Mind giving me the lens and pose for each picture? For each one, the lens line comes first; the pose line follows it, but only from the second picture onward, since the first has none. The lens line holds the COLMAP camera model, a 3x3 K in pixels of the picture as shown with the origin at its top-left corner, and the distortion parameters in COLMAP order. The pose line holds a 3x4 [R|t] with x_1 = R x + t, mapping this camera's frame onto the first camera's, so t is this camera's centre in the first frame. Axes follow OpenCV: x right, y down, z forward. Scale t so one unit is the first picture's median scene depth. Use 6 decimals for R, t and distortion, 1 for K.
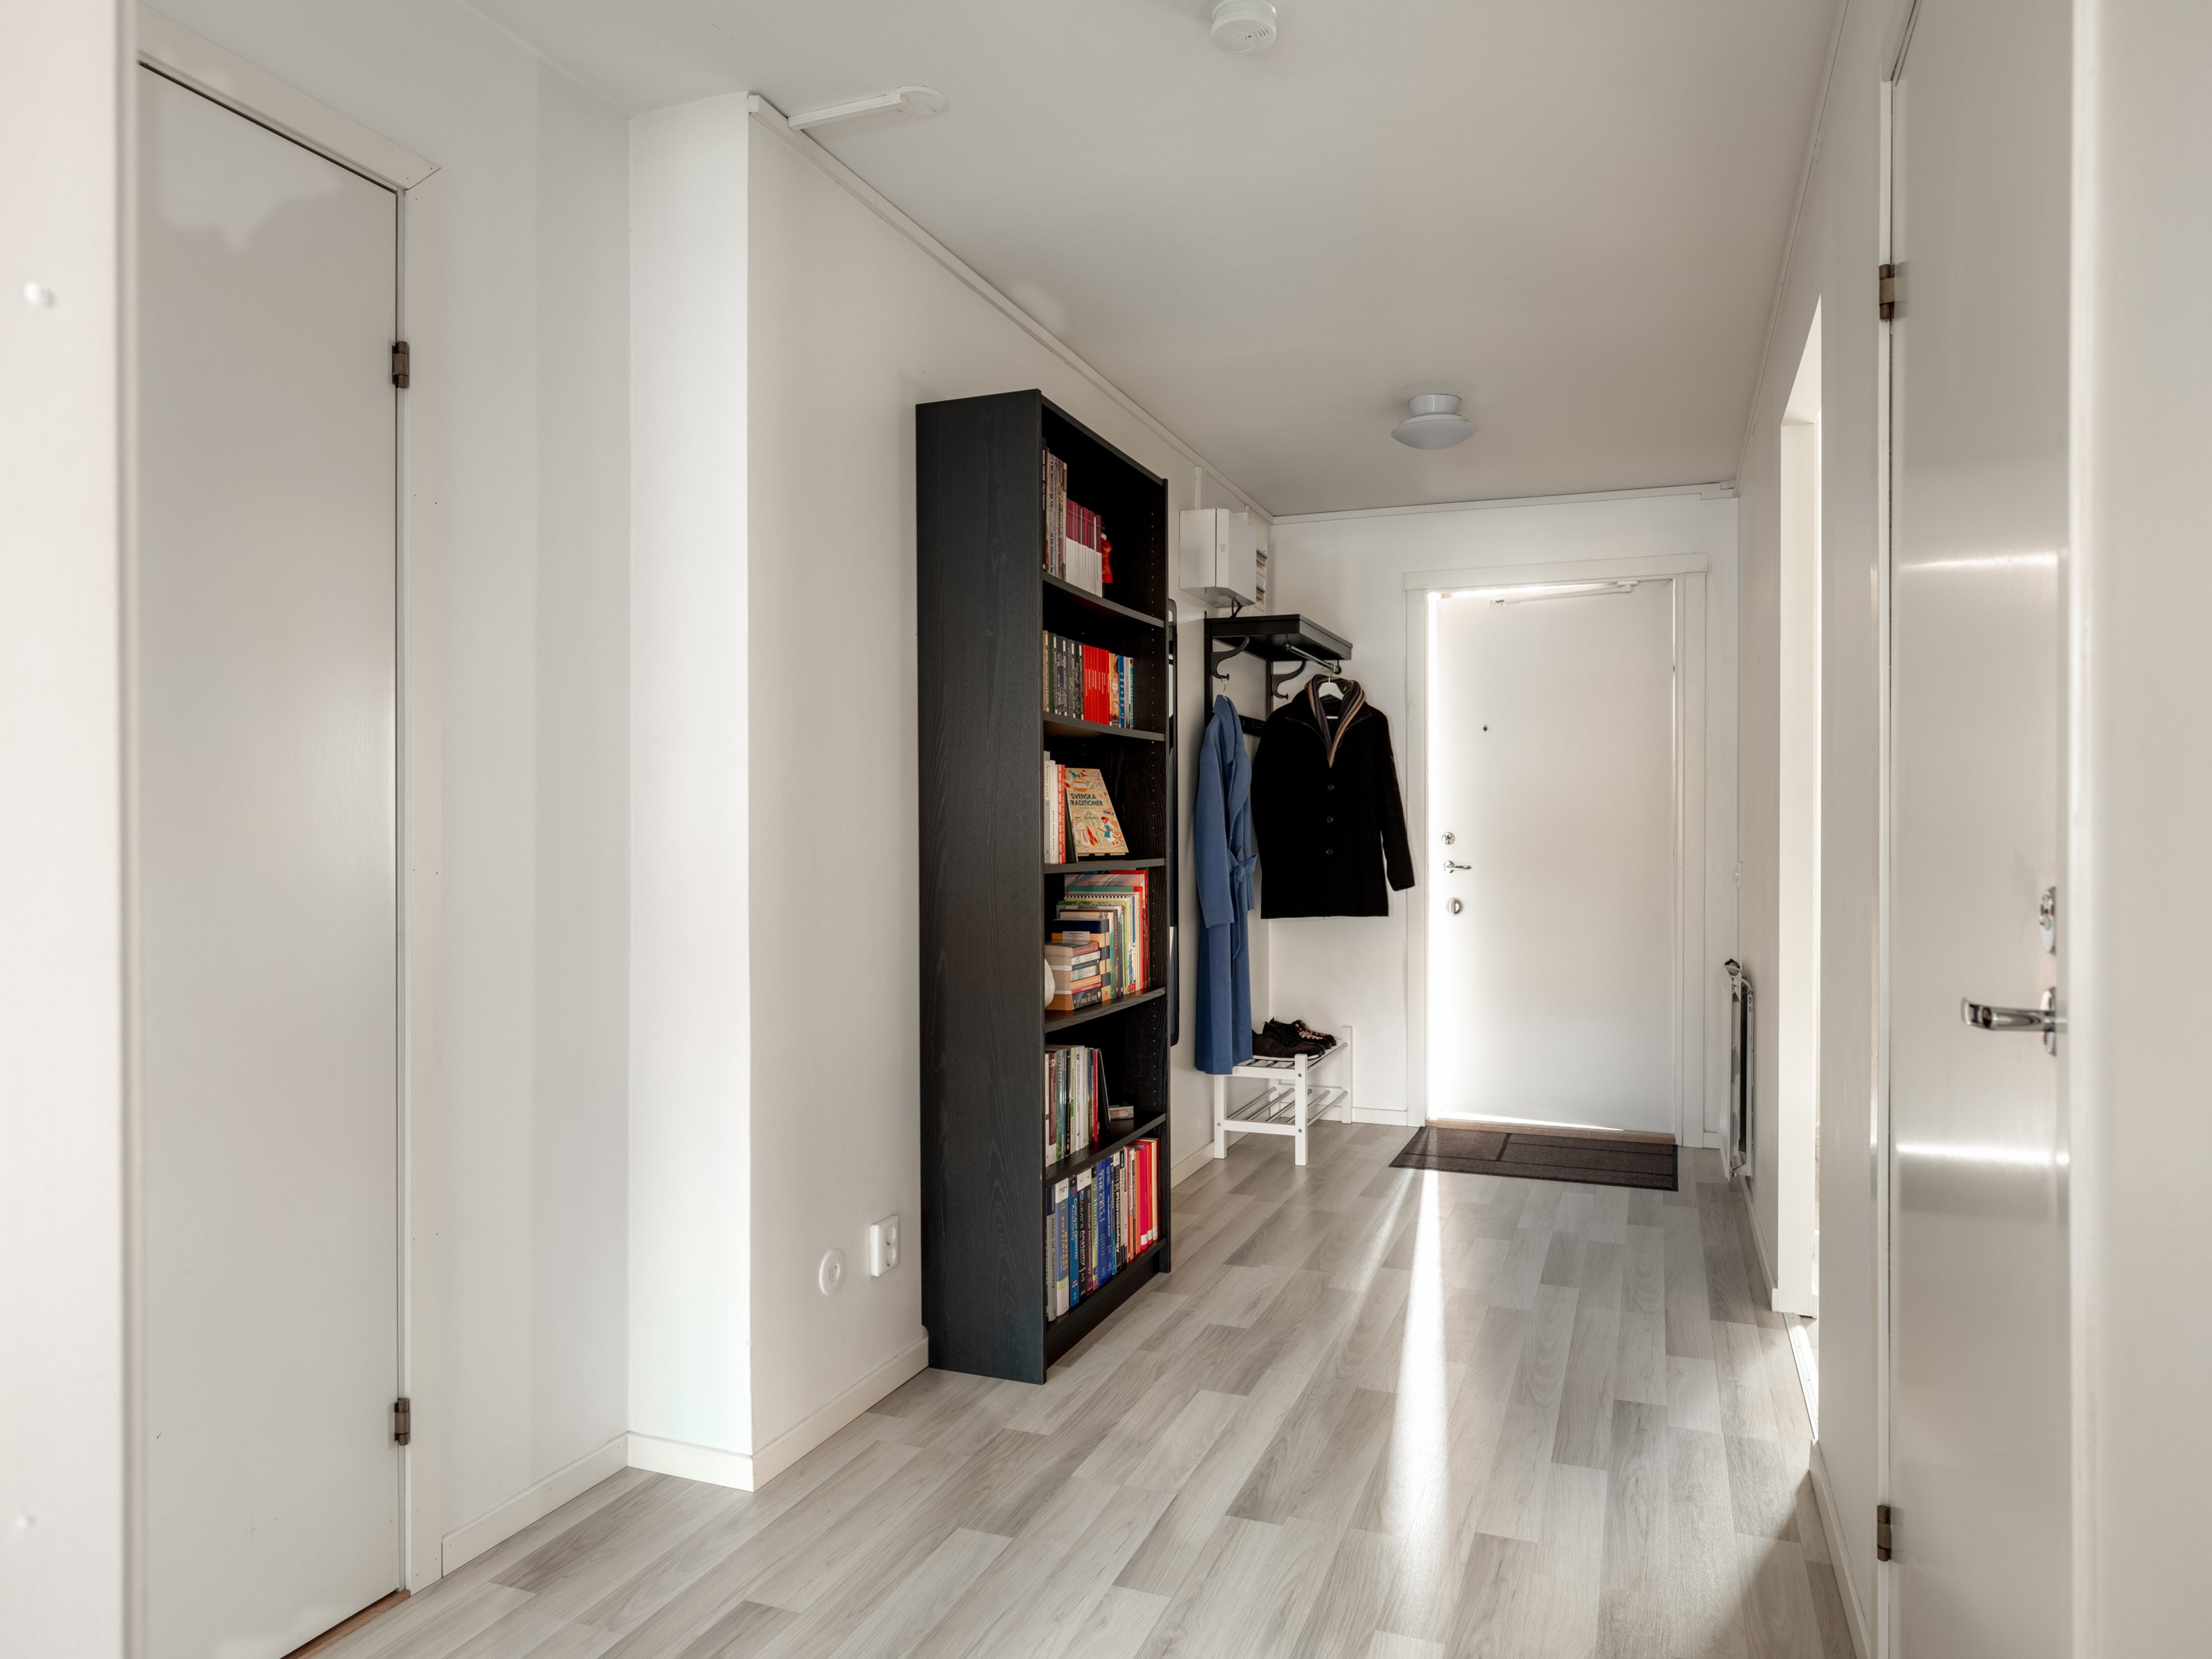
lens RADIAL K [[1406.6, 0, 1111.1], [0, 1406.6, 837.0], [0, 0, 1]] dist [-0.004851, 0.005226]
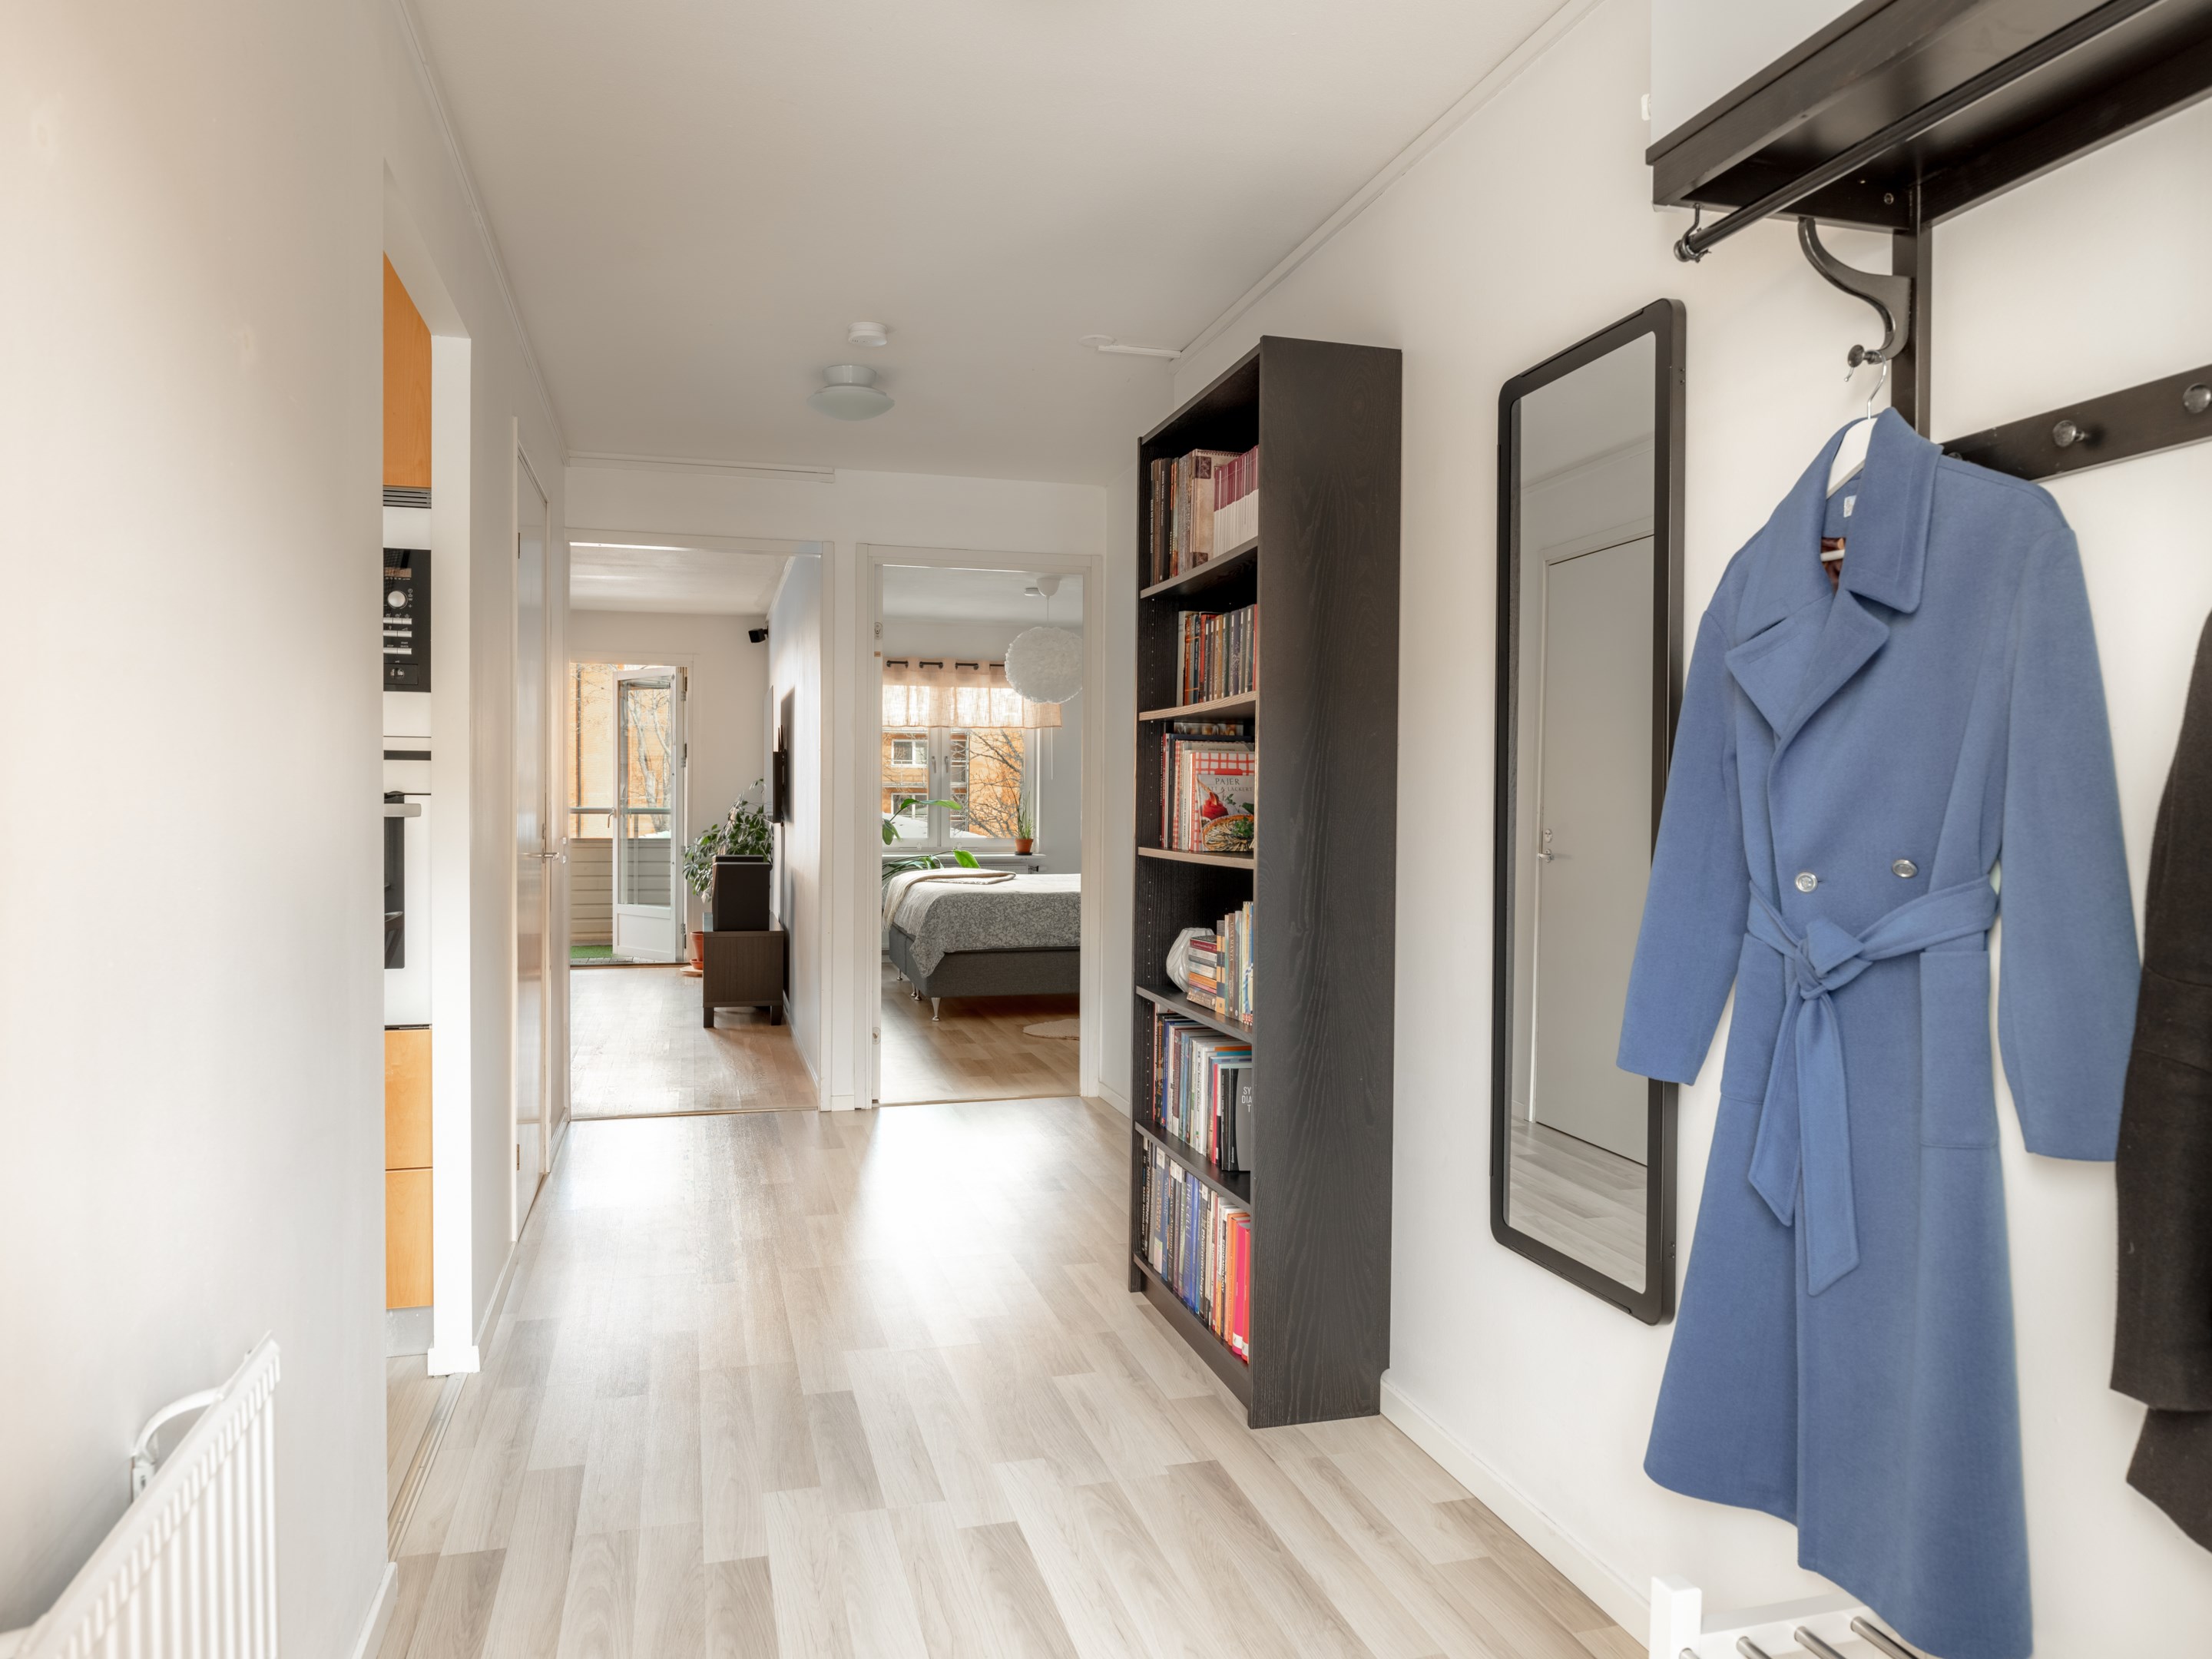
lens RADIAL K [[1482.5, 0, 1103.5], [0, 1482.5, 827.7], [0, 0, 1]] dist [-0.003592, 0.000207]
pose [[-0.802689, 0.010929, -0.596297, 0.391285], [-0.002865, 0.999750, 0.022180, -0.012735], [0.596391, 0.019512, -0.802457, 1.099005]]
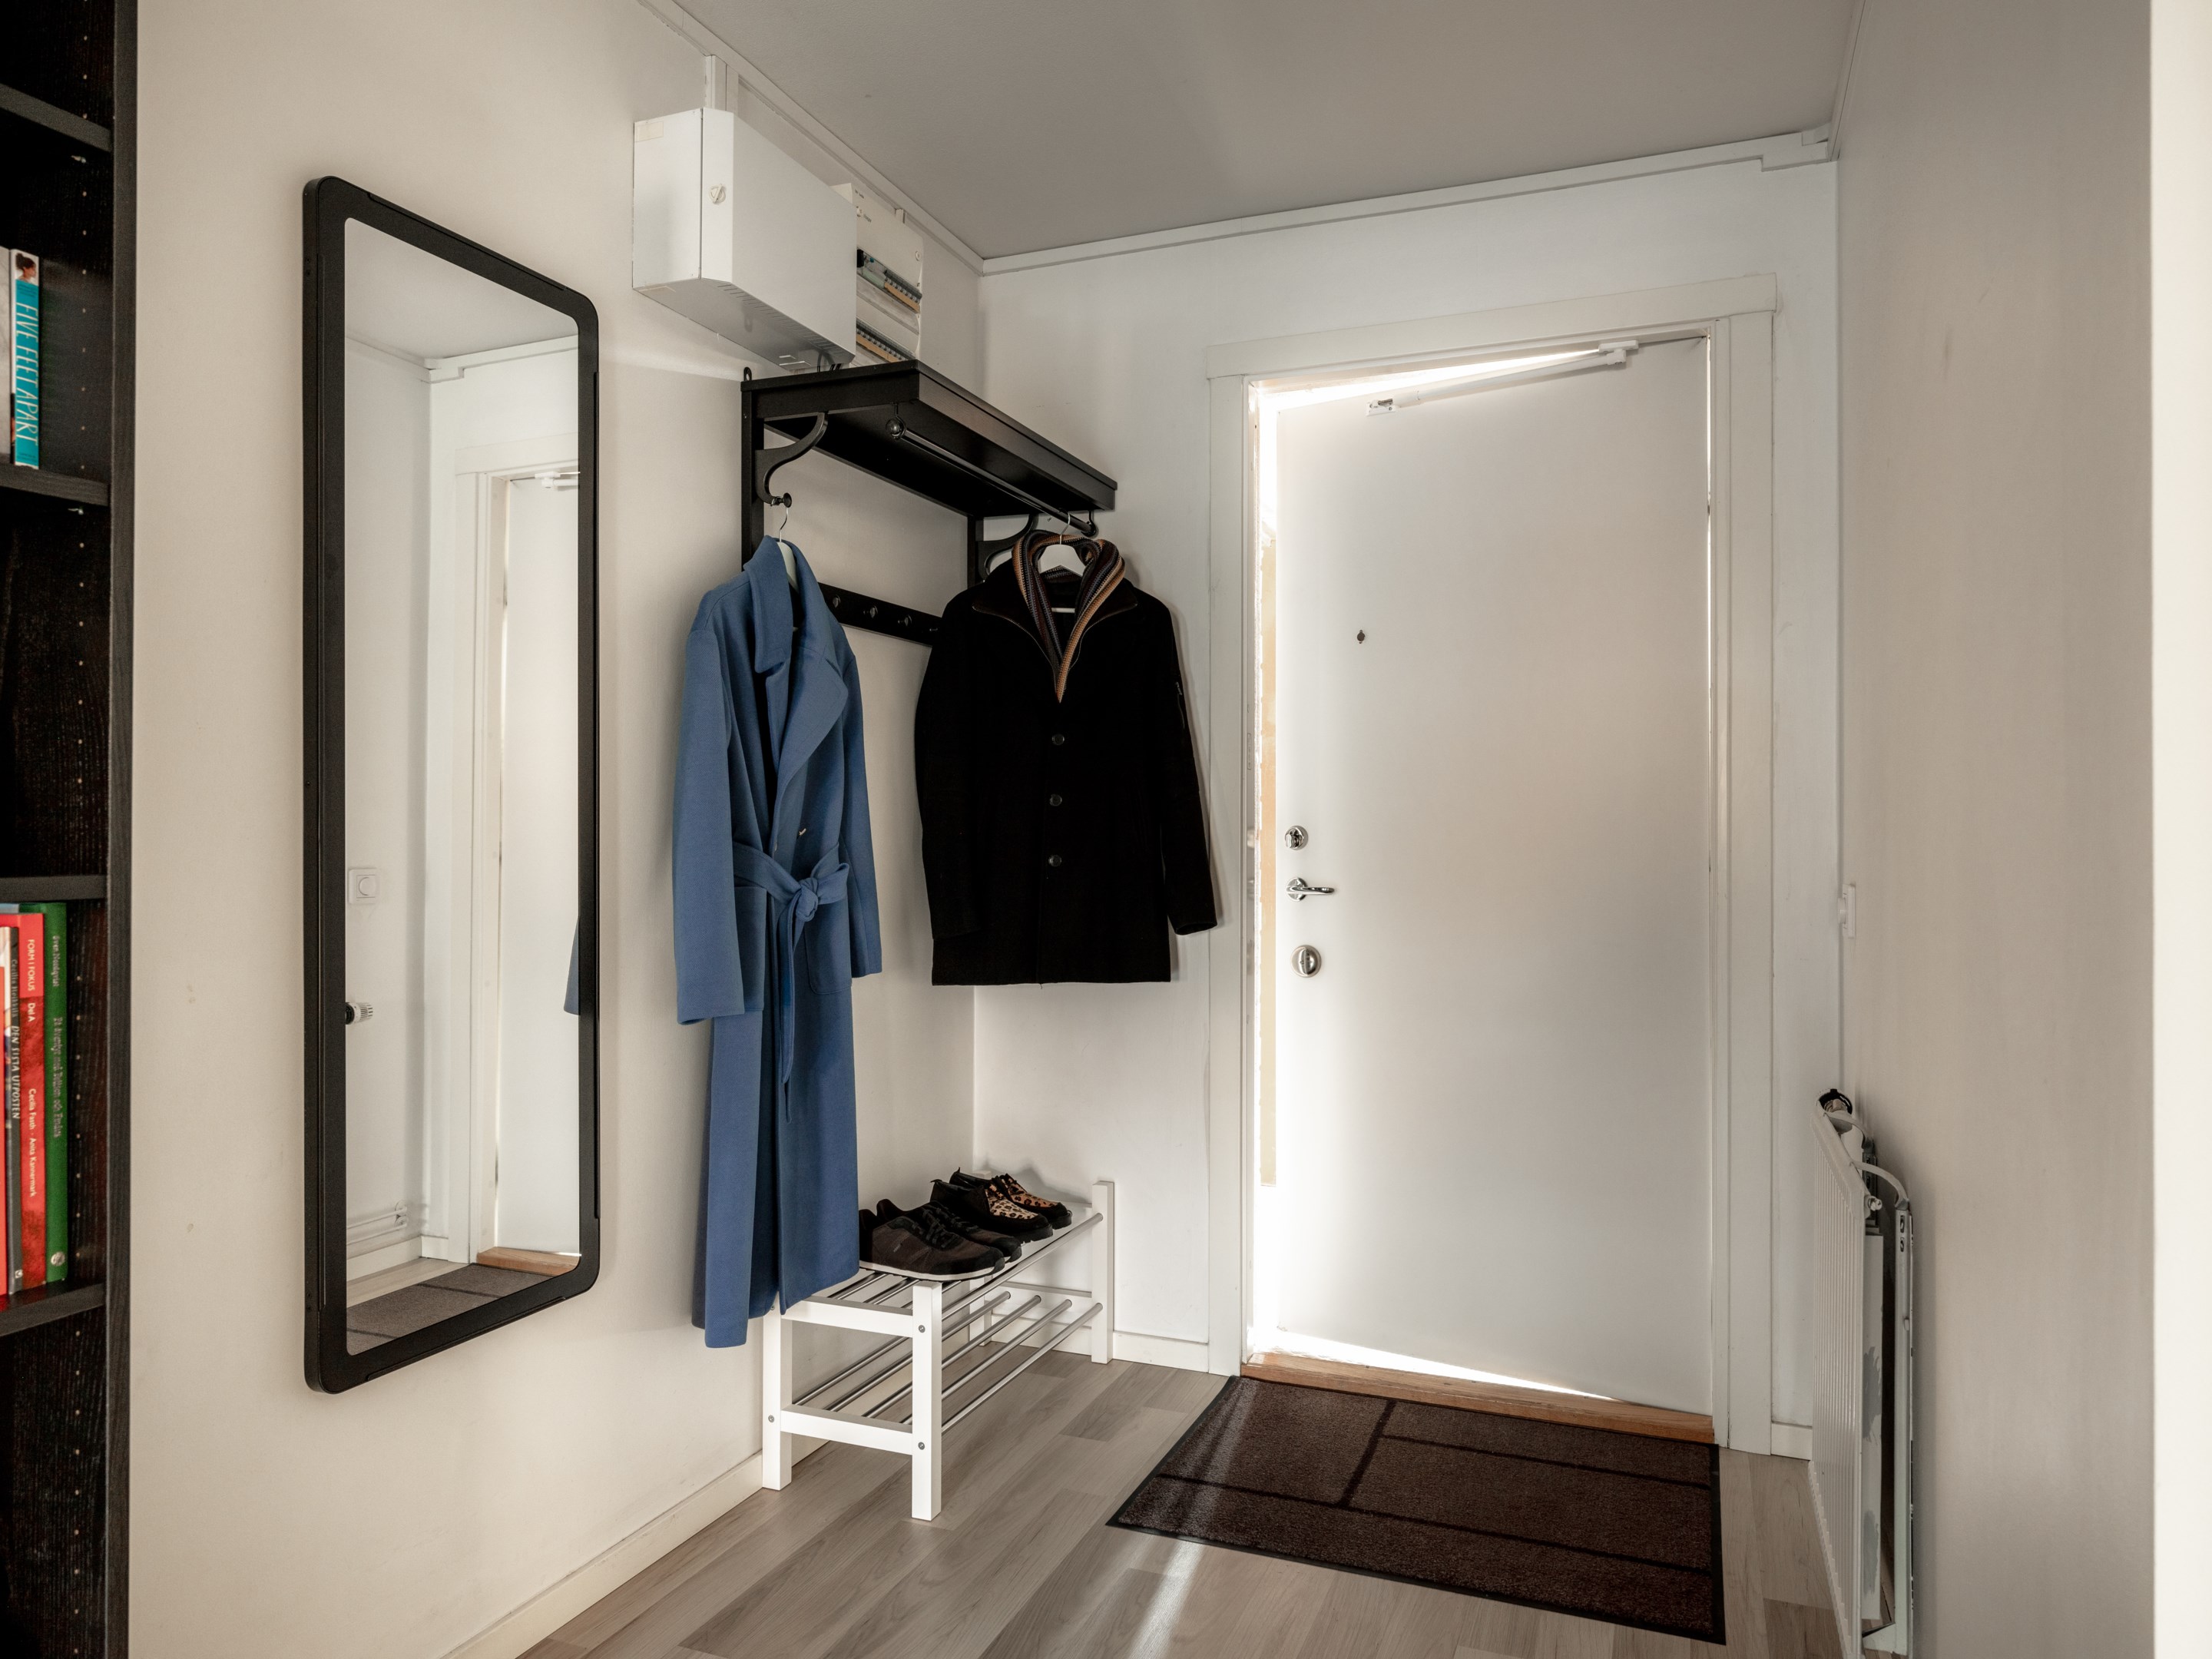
lens RADIAL K [[1406.6, 0, 1106.7], [0, 1406.6, 825.8], [0, 0, 1]] dist [-0.004851, 0.005226]
pose [[0.999840, 0.003525, -0.017535, 0.189406], [-0.003789, 0.999879, -0.015057, 0.005471], [0.017480, 0.015121, 0.999733, 0.483267]]
